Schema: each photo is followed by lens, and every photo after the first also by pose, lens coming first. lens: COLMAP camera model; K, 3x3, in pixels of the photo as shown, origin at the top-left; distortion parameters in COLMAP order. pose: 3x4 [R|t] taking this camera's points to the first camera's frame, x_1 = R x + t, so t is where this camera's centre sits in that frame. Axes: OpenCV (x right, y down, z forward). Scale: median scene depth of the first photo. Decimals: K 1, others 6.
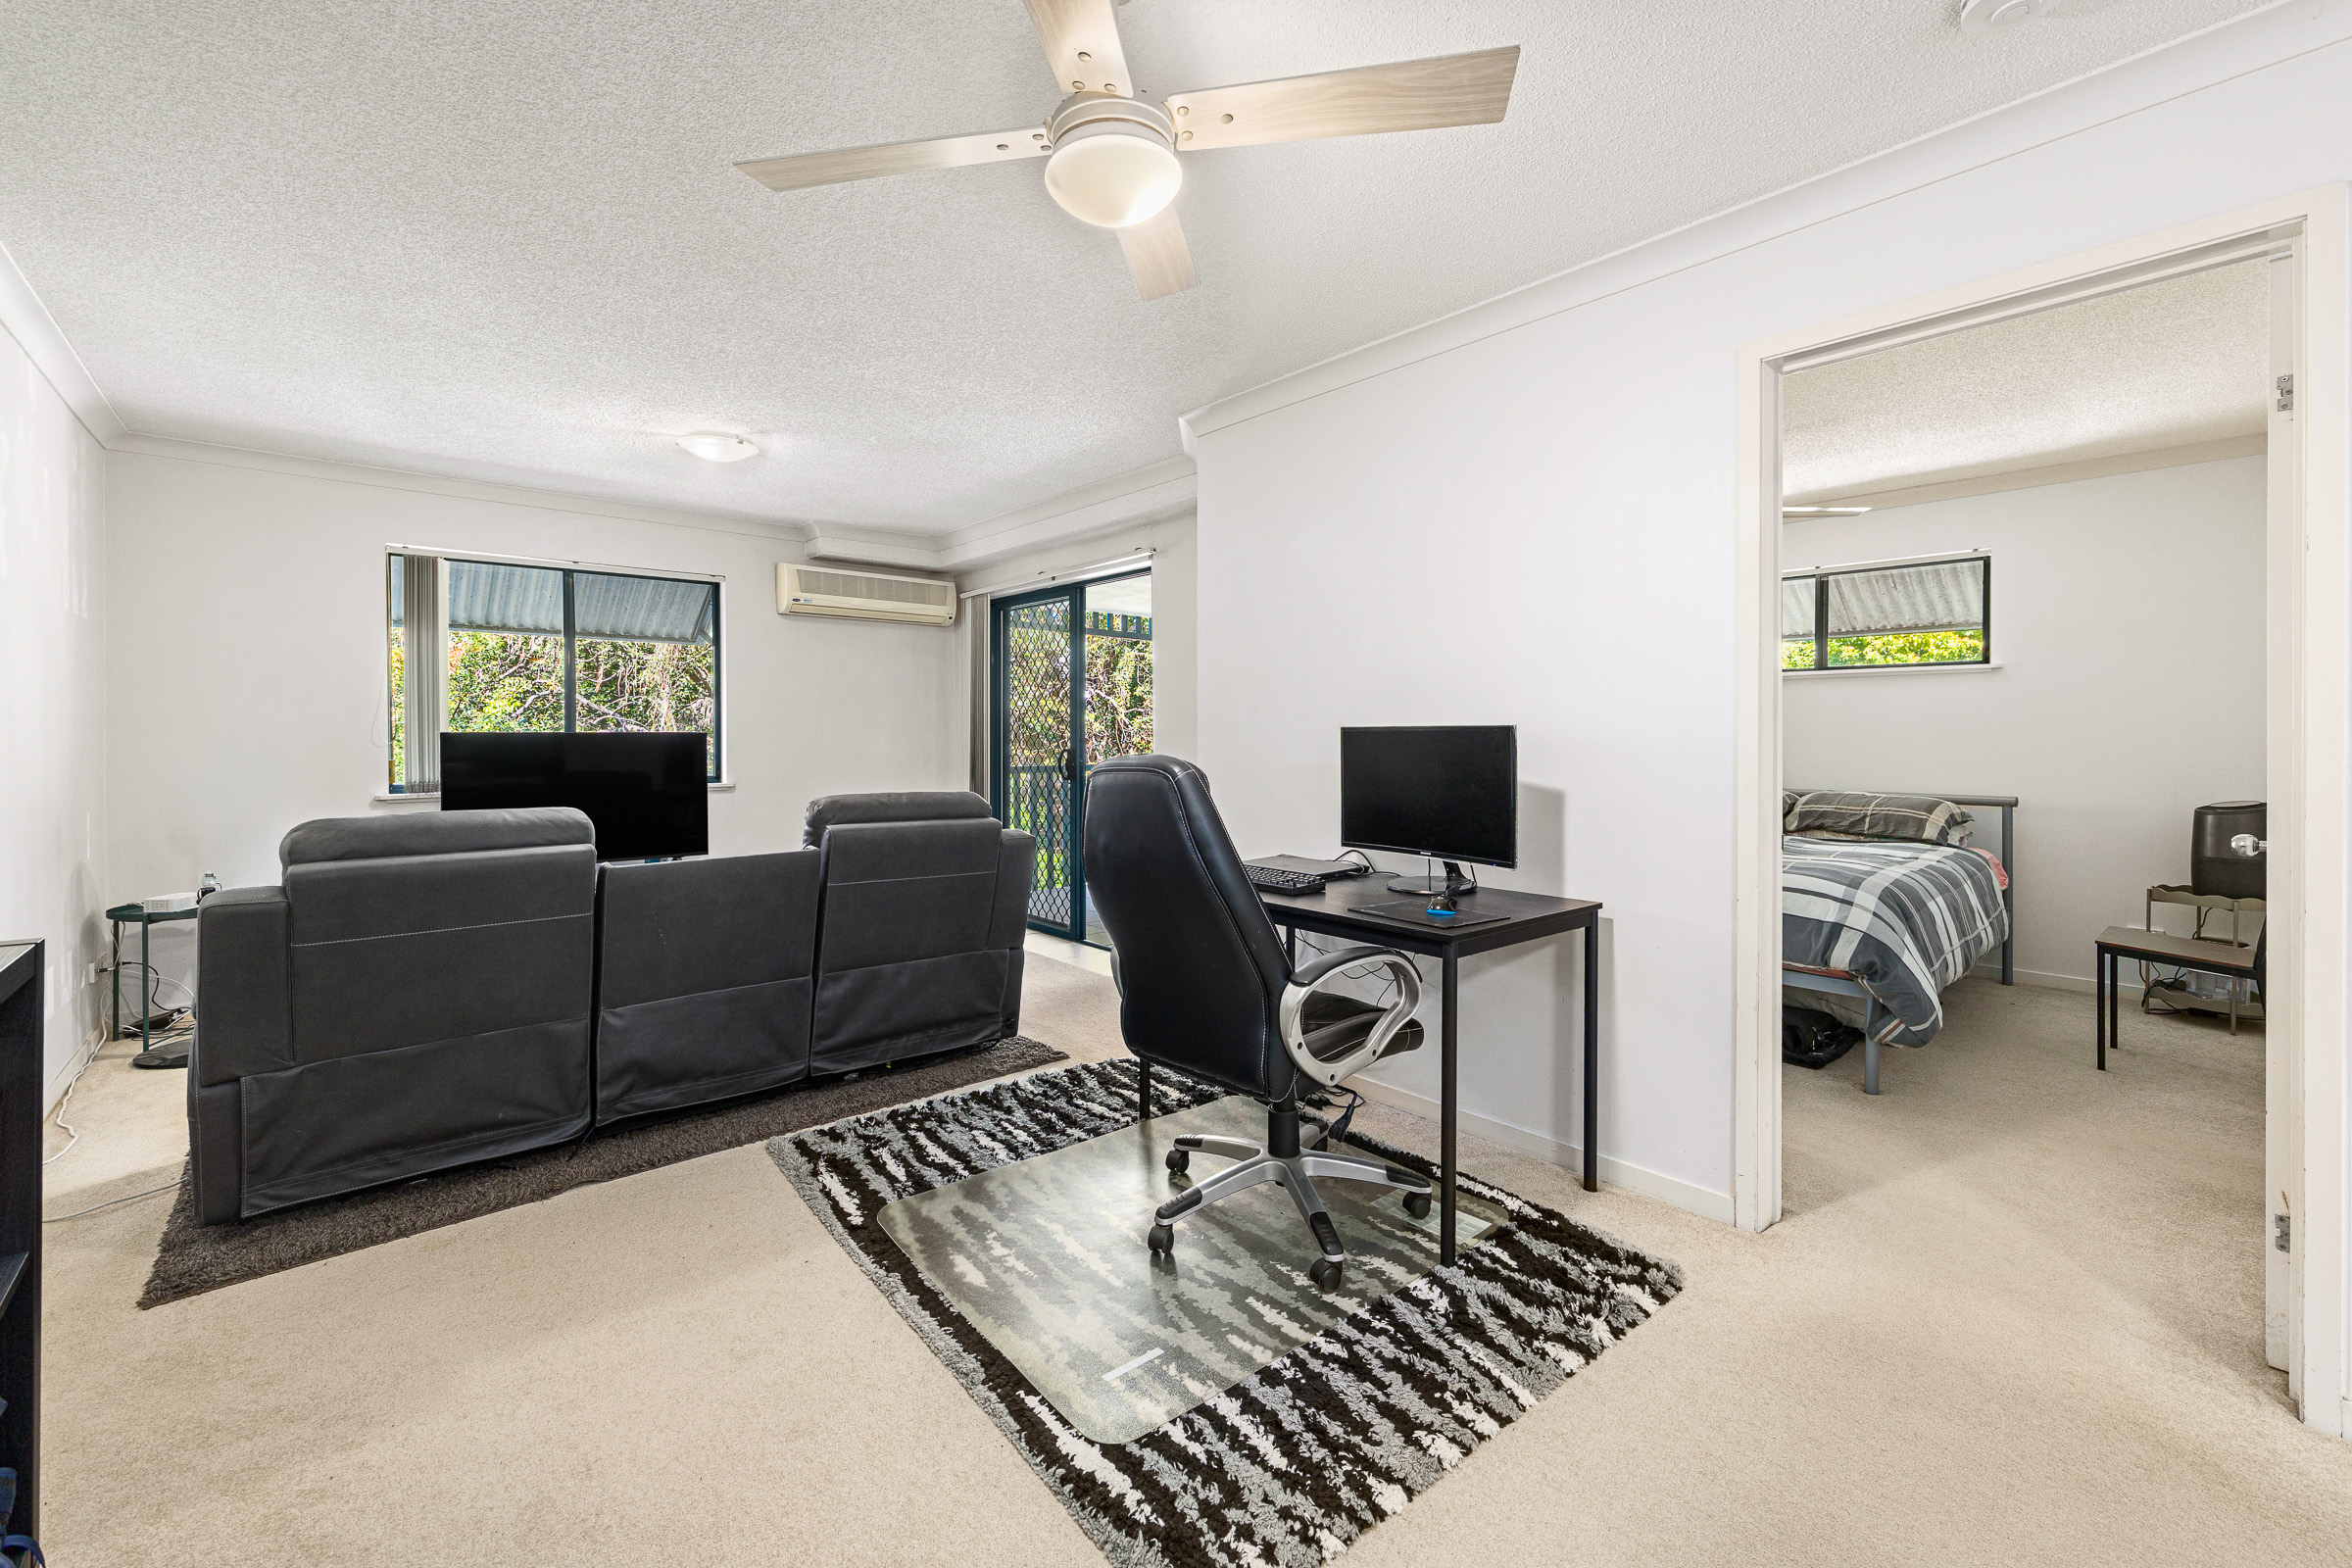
lens RADIAL K [[1005.0, 0, 1145.5], [0, 1005.0, 742.3], [0, 0, 1]] dist [-0.002154, 0.002101]
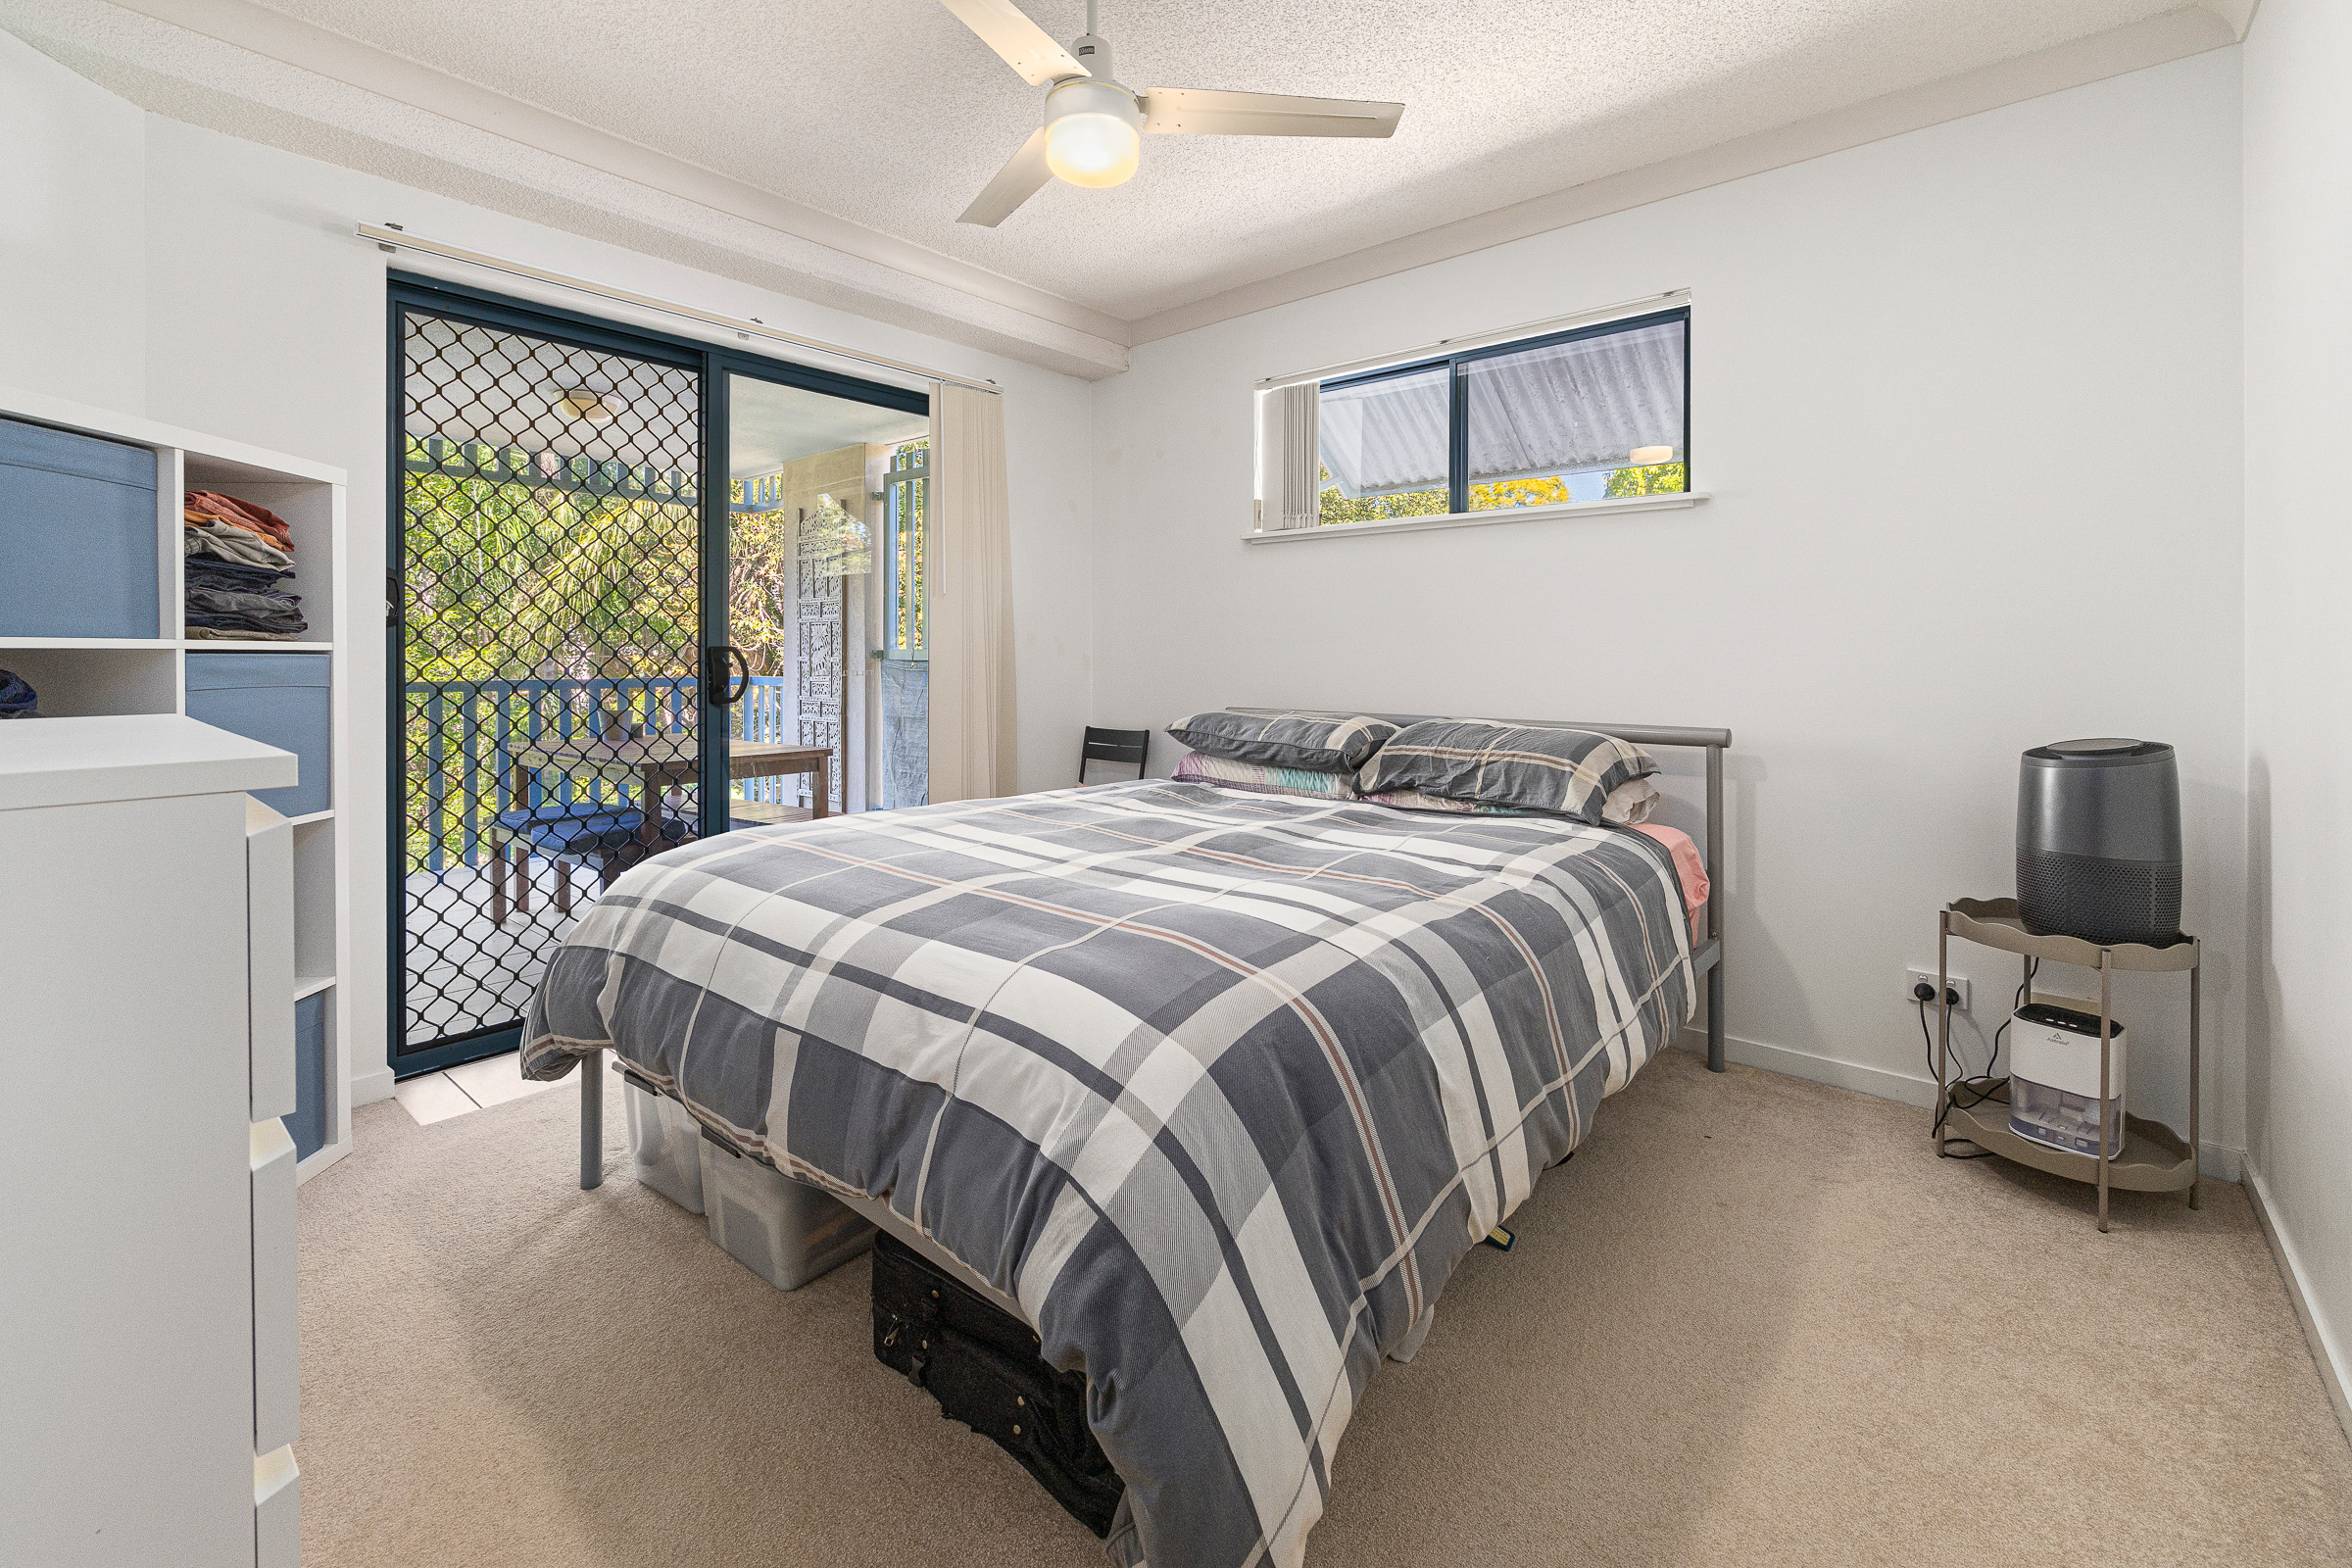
lens RADIAL K [[1005.0, 0, 1179.8], [0, 1005.0, 655.3], [0, 0, 1]] dist [-0.002154, 0.002101]
pose [[0.989476, 0.003007, 0.144667, 0.491057], [-0.001177, 0.999918, -0.012736, 0.021440], [-0.144693, 0.012432, 0.989398, 0.499610]]
